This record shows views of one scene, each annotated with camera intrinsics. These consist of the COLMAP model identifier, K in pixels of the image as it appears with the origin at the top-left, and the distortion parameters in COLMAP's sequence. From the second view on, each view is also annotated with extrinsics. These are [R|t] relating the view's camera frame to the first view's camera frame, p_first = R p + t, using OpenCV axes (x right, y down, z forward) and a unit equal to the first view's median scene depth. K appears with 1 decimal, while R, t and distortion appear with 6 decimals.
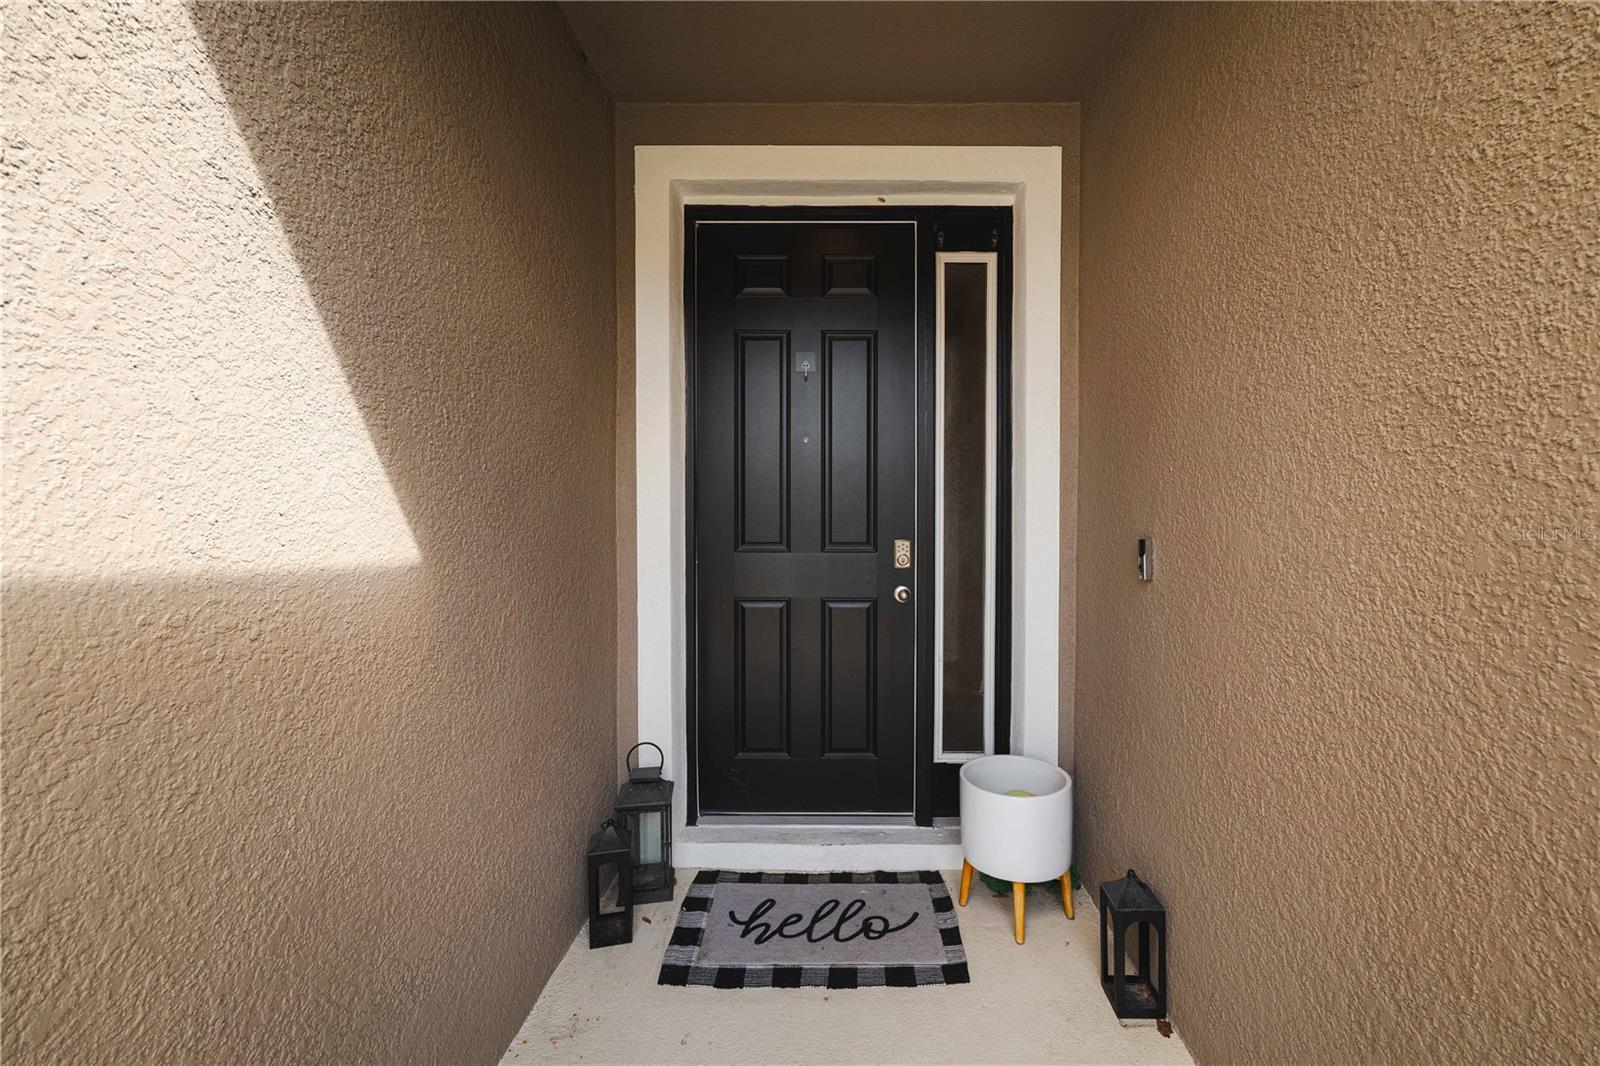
lens RADIAL K [[641.6, 0, 740.4], [0, 641.6, 476.7], [0, 0, 1]] dist [-0.013633, -0.000114]
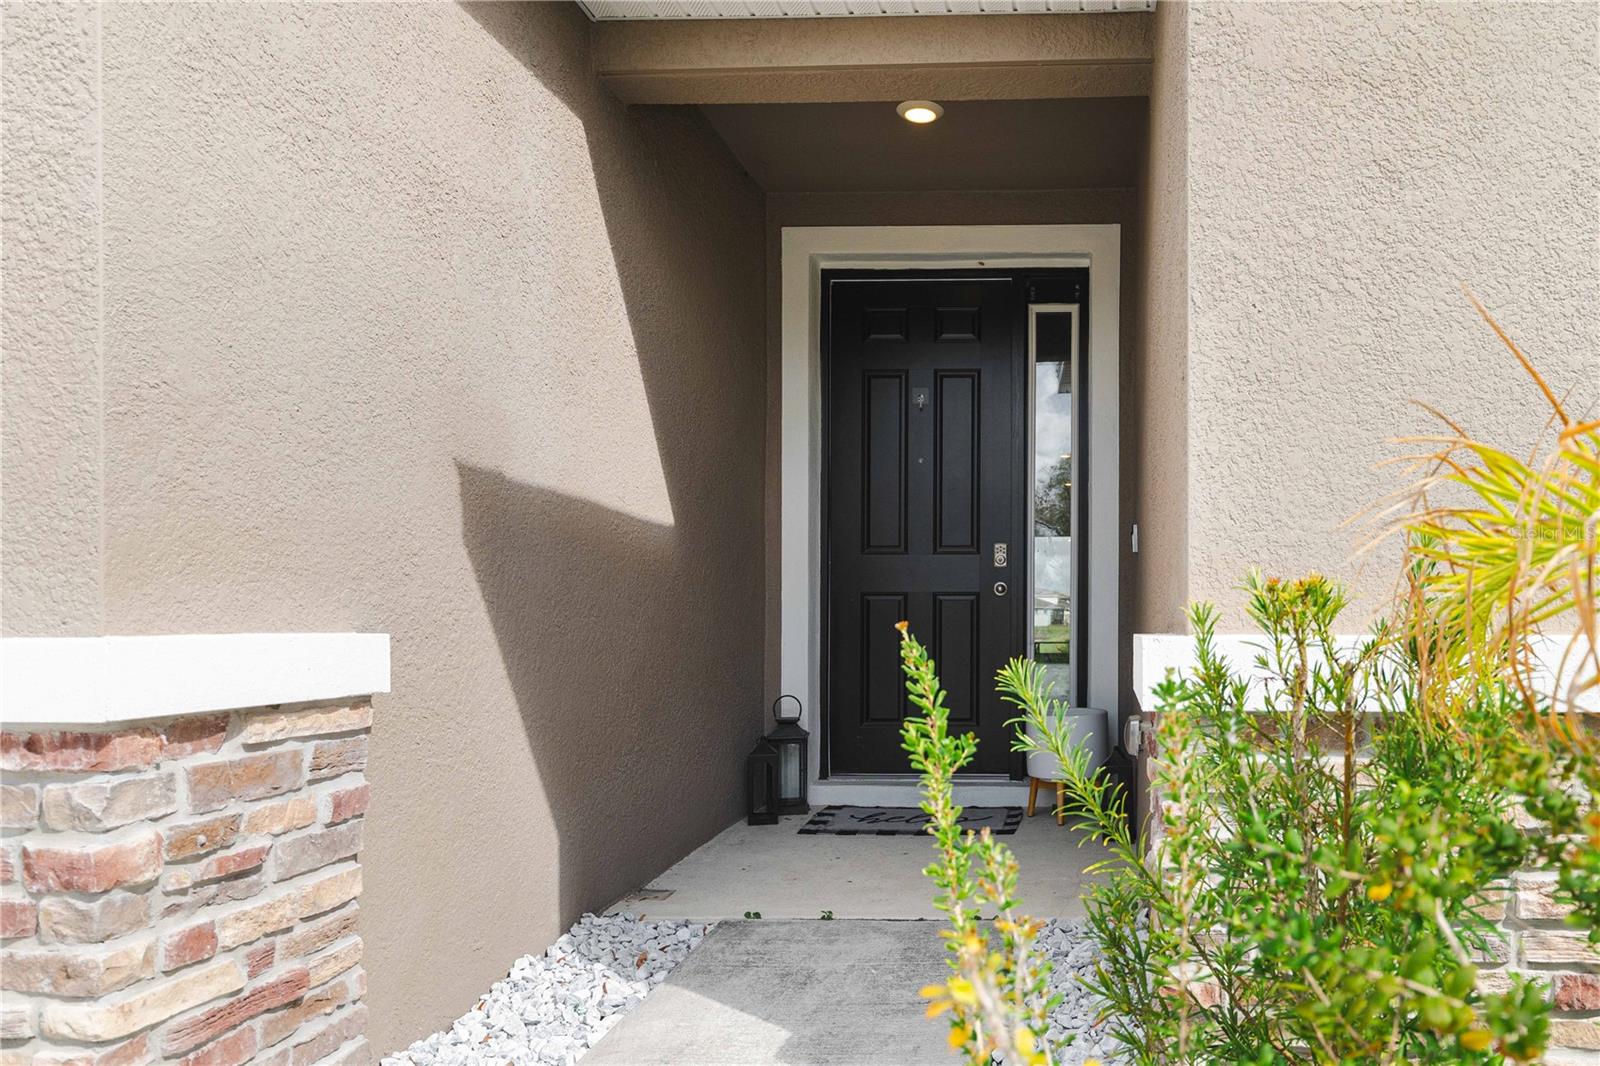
lens RADIAL K [[1107.8, 0, 801.0], [0, 1107.8, 531.8], [0, 0, 1]] dist [0.001352, 0.000166]
pose [[0.993073, 0.006313, -0.117333, 0.126675], [-0.006673, 0.999974, -0.002673, 0.085634], [0.117313, 0.003437, 0.993089, -1.111455]]
